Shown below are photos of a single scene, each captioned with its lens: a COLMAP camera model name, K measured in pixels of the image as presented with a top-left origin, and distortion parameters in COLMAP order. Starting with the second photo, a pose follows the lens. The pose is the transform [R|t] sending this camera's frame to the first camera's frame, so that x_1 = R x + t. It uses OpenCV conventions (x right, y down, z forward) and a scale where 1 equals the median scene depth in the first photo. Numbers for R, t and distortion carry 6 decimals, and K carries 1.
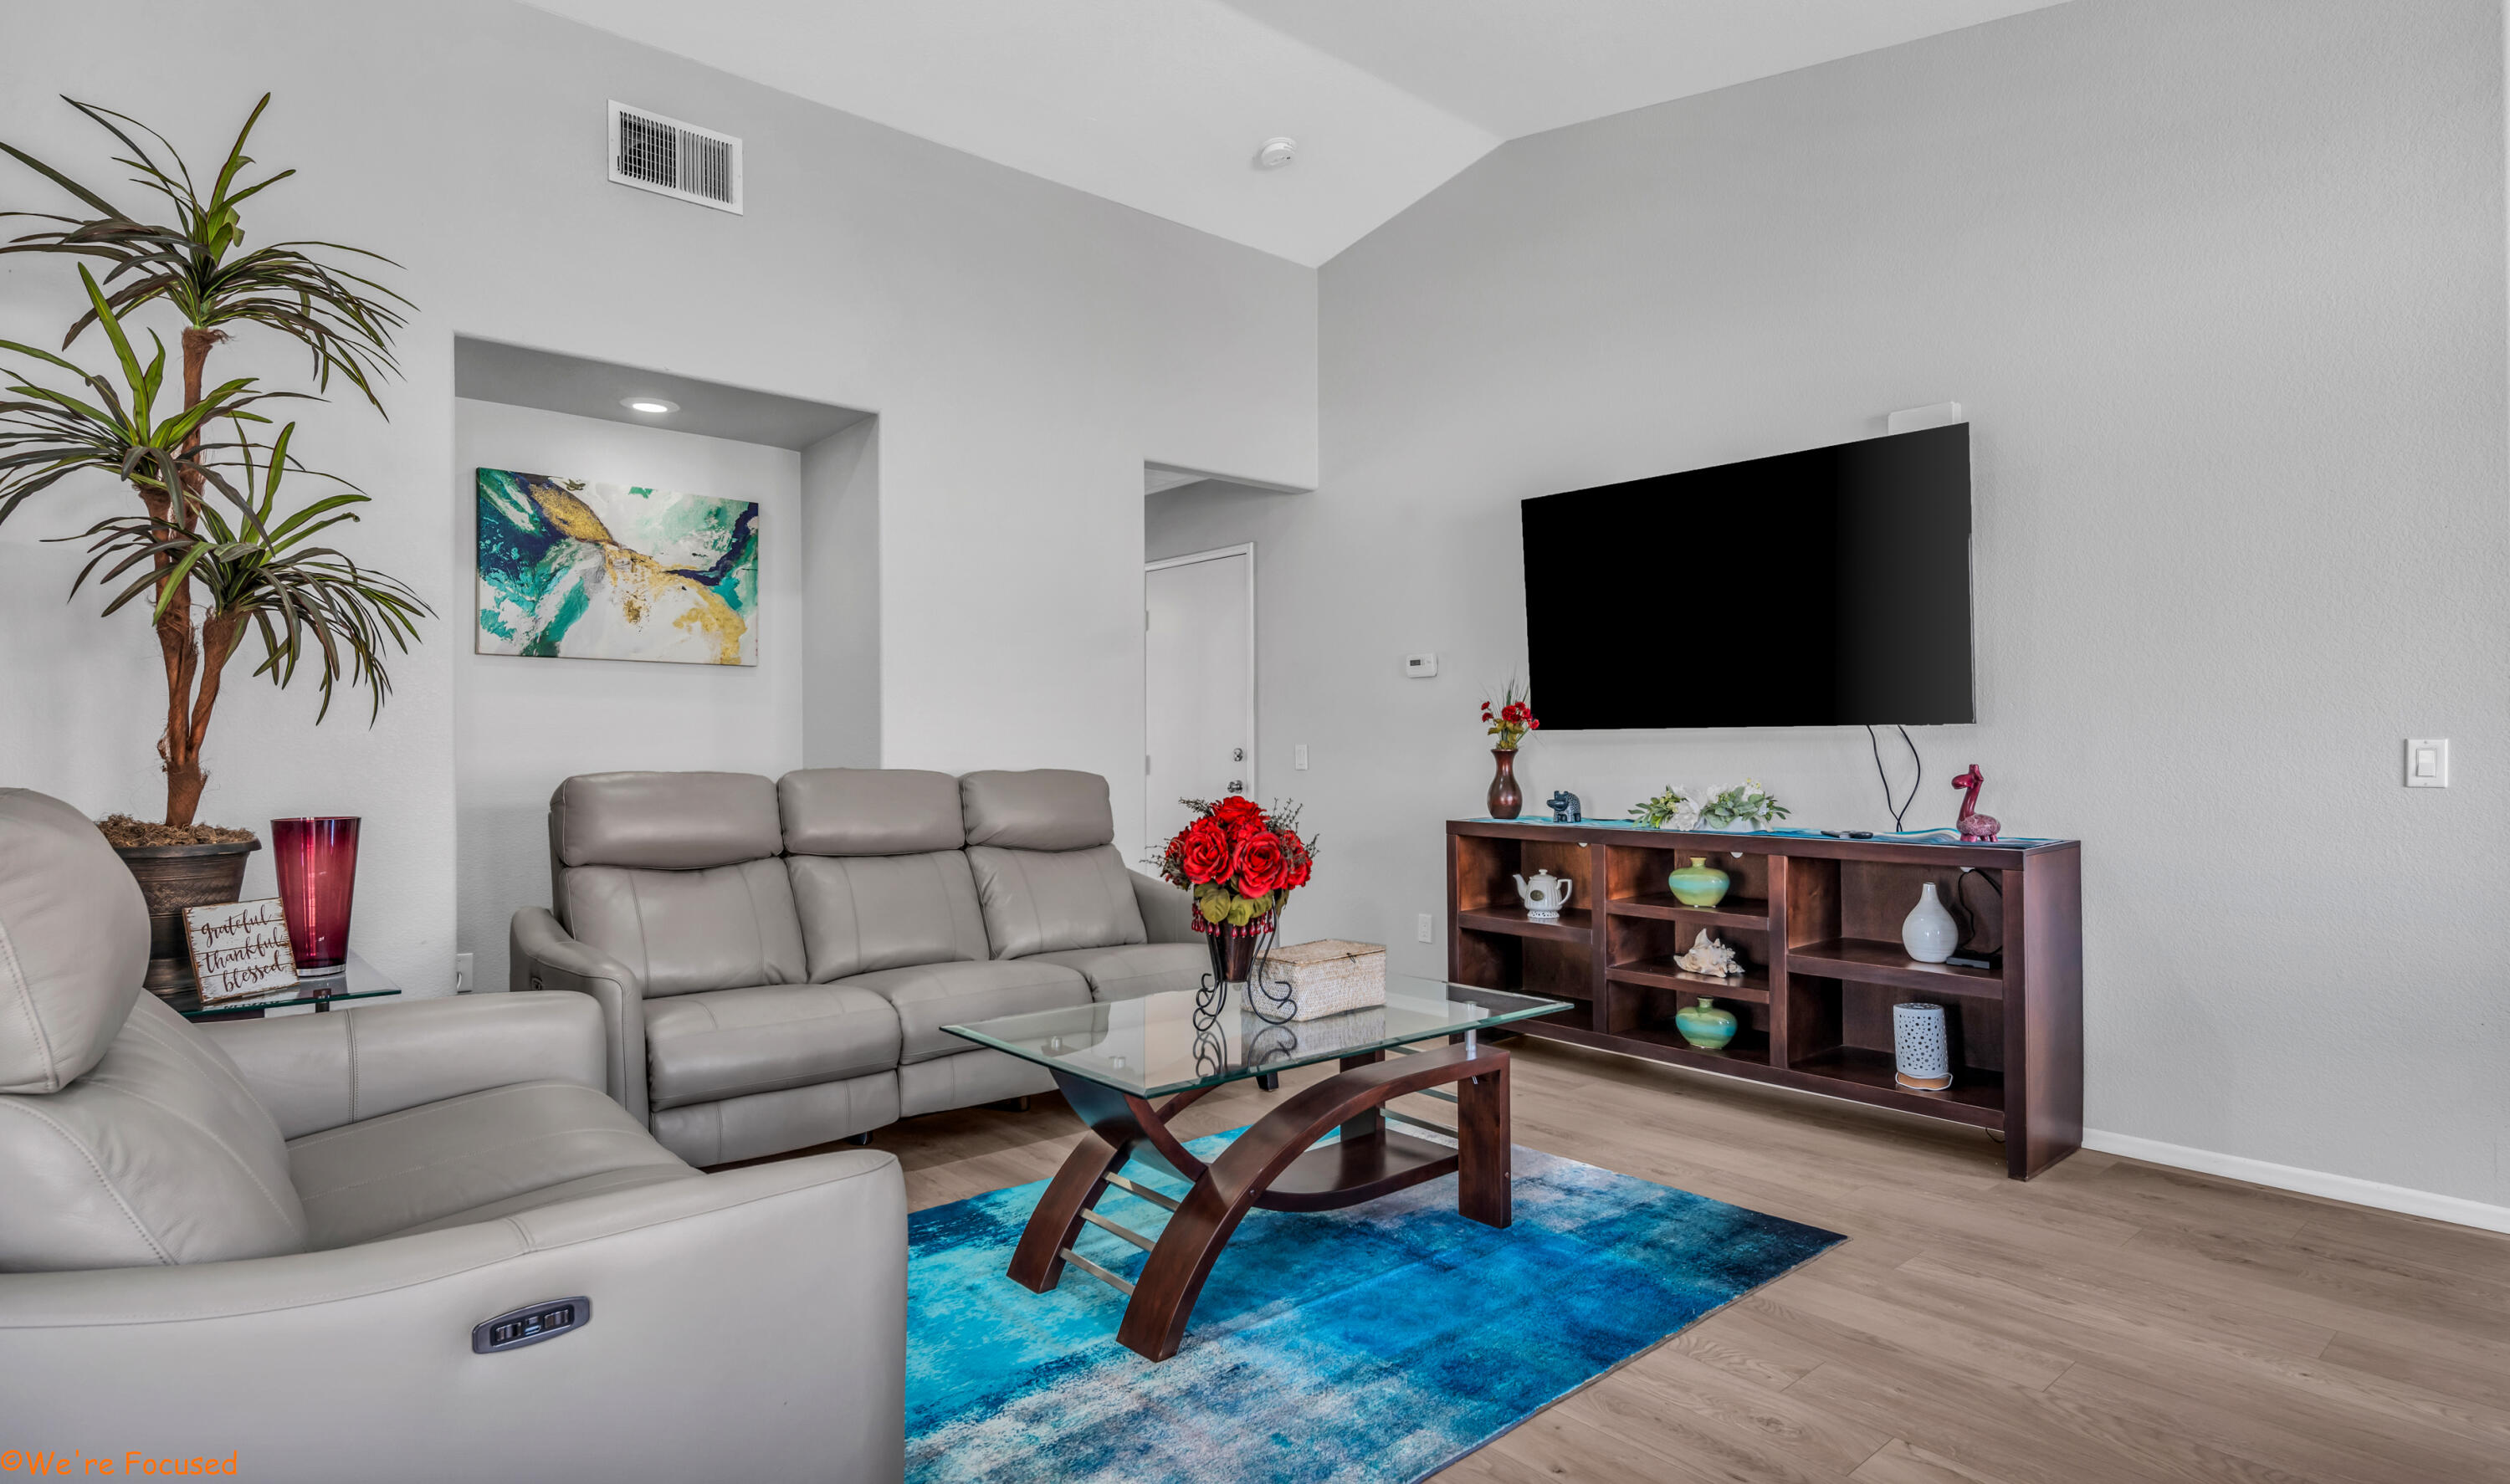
lens RADIAL K [[1289.5, 0, 1223.0], [0, 1289.5, 751.3], [0, 0, 1]] dist [0.005340, 0.000018]
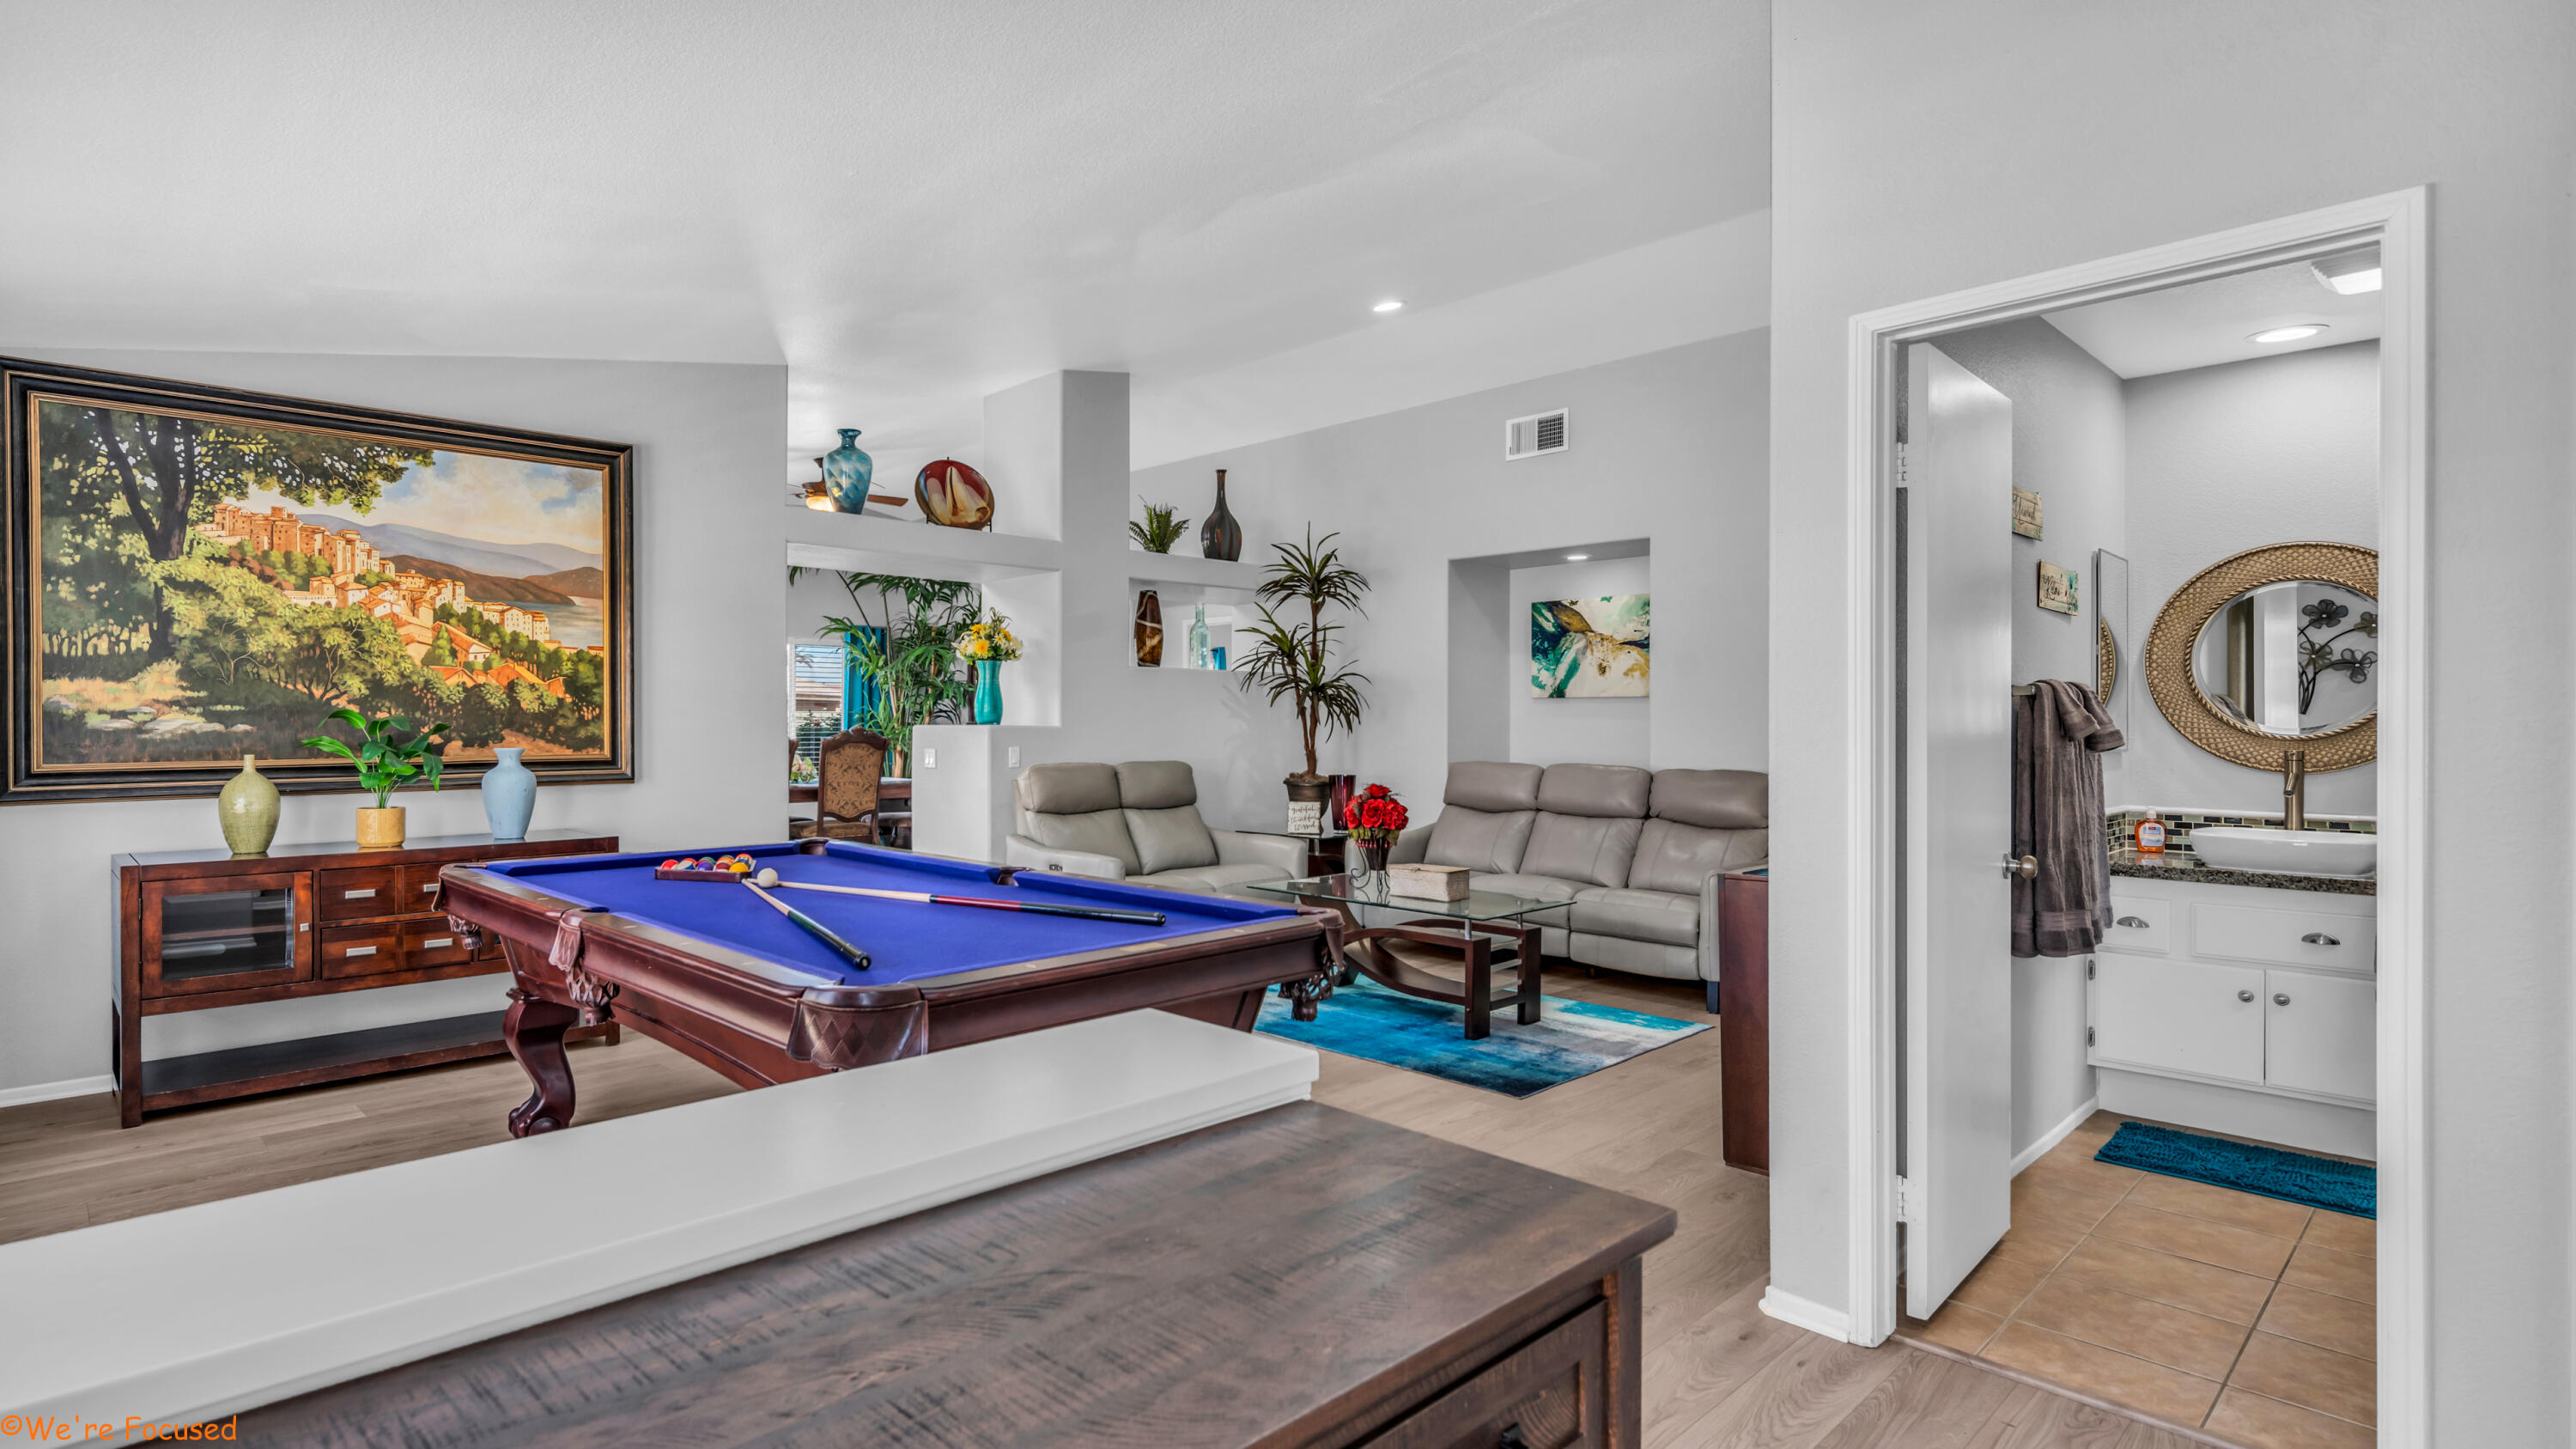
lens RADIAL K [[1208.8, 0, 1078.8], [0, 1208.8, 724.7], [0, 0, 1]] dist [0.010257, 0.000008]
pose [[-0.008998, 0.004857, -0.999948, 1.473836], [0.004185, 0.999980, 0.004820, -0.055001], [0.999951, -0.004142, -0.009018, 0.383339]]
